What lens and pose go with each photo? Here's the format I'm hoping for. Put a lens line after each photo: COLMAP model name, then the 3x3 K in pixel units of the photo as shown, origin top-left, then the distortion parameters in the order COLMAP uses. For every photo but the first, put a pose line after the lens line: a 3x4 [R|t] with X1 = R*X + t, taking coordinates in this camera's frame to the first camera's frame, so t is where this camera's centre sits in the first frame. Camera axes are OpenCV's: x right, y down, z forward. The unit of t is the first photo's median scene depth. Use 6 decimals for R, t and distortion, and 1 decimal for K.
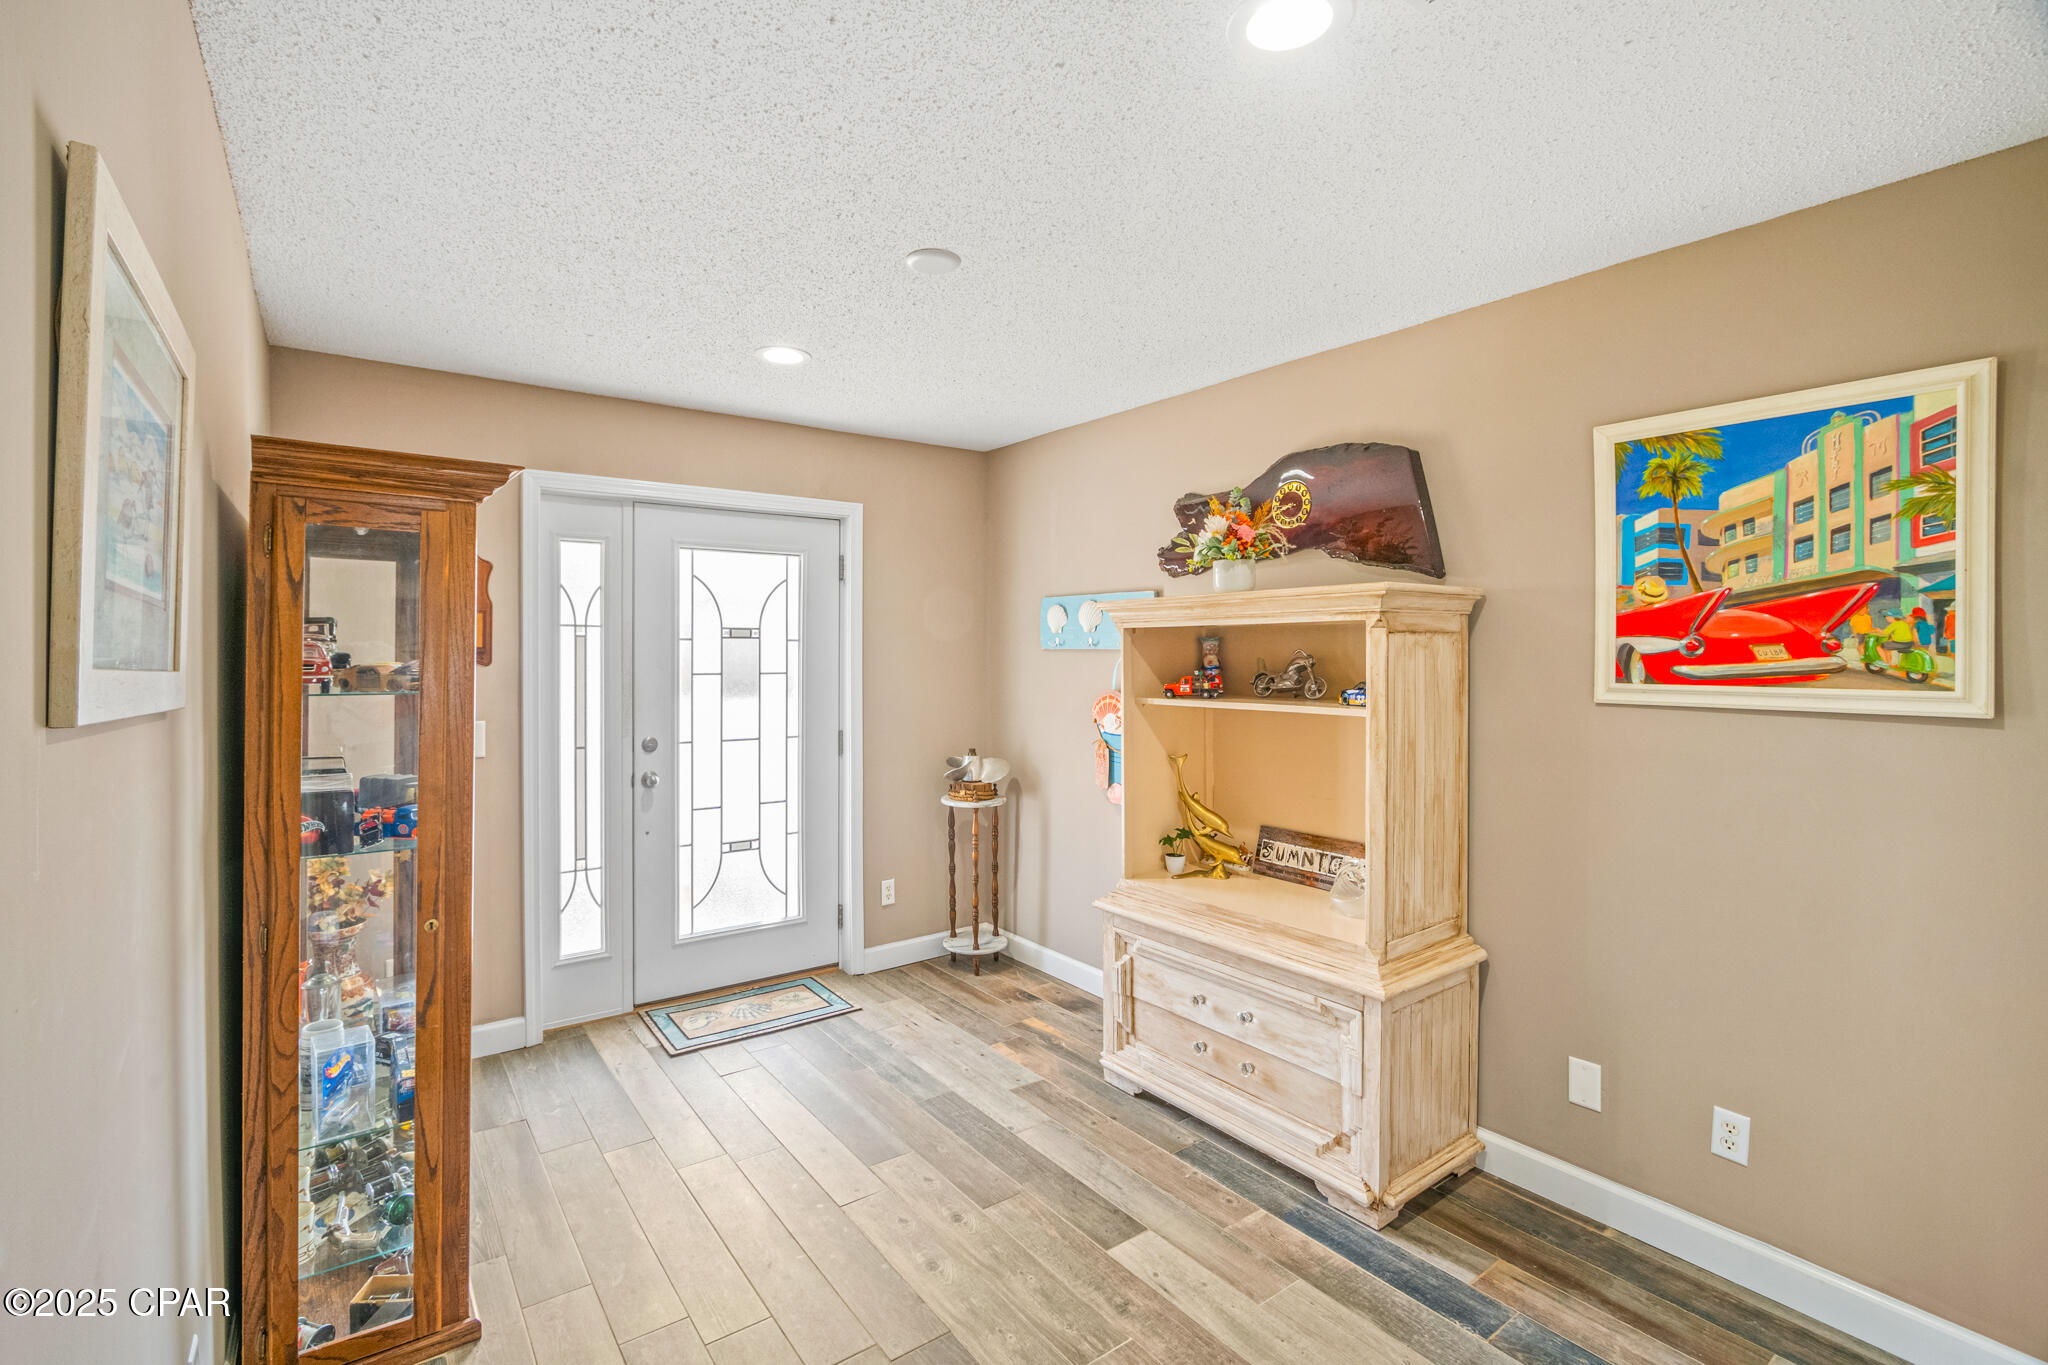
lens RADIAL K [[938.9, 0, 1020.8], [0, 938.9, 667.5], [0, 0, 1]] dist [-0.013912, 0.000931]
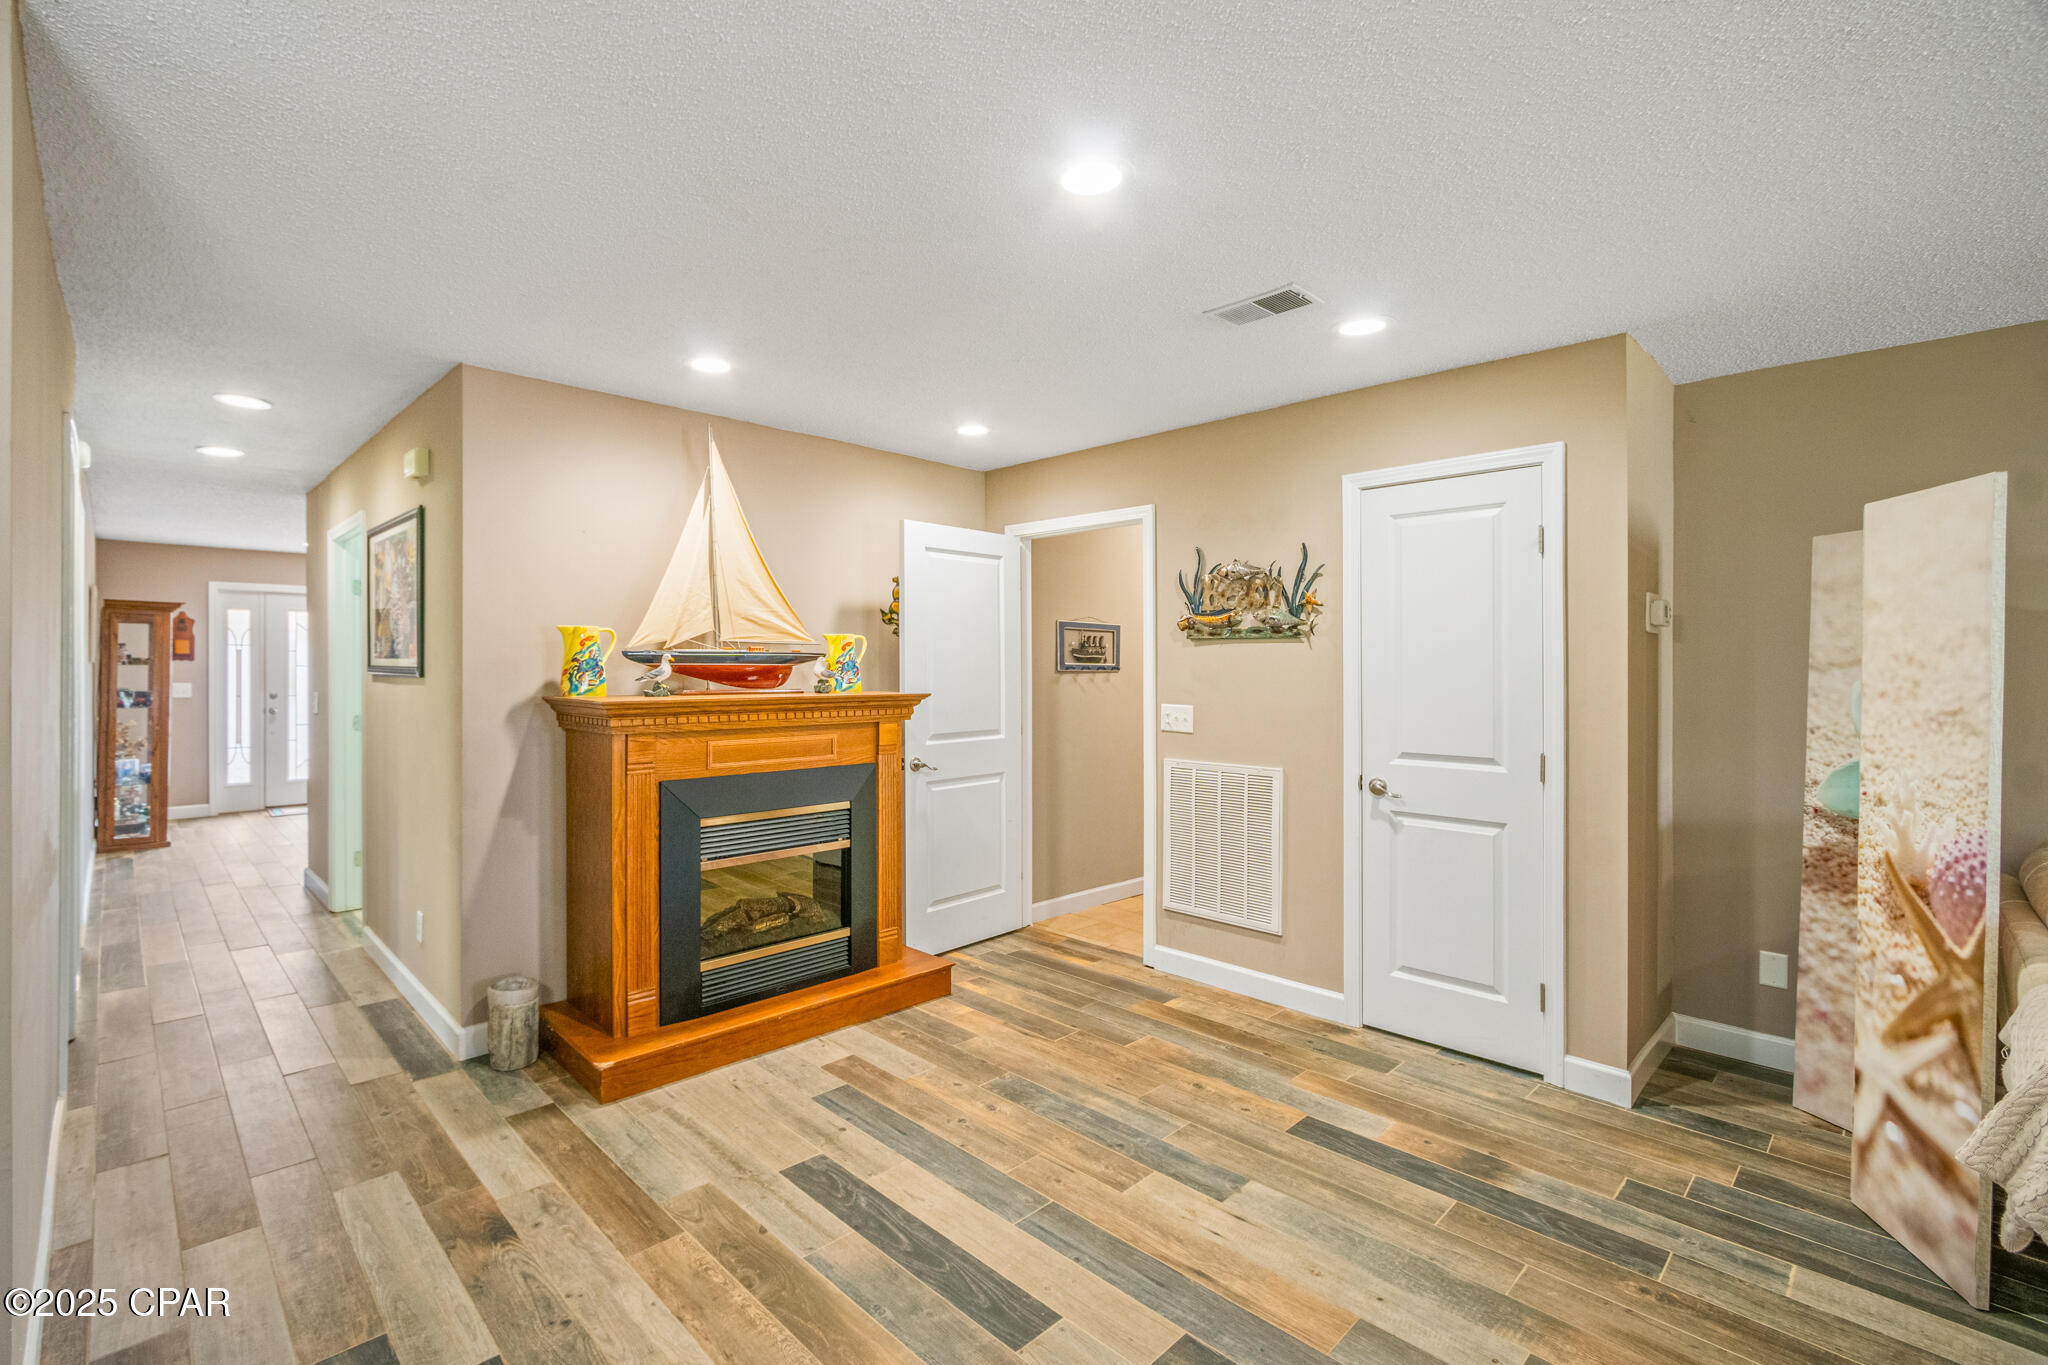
lens RADIAL K [[938.9, 0, 1010.1], [0, 938.9, 665.7], [0, 0, 1]] dist [-0.013912, 0.000931]
pose [[0.990874, -0.006999, 0.134611, 1.201982], [0.009887, 0.999735, -0.020802, 0.079558], [-0.134430, 0.021943, 0.990680, -1.674774]]
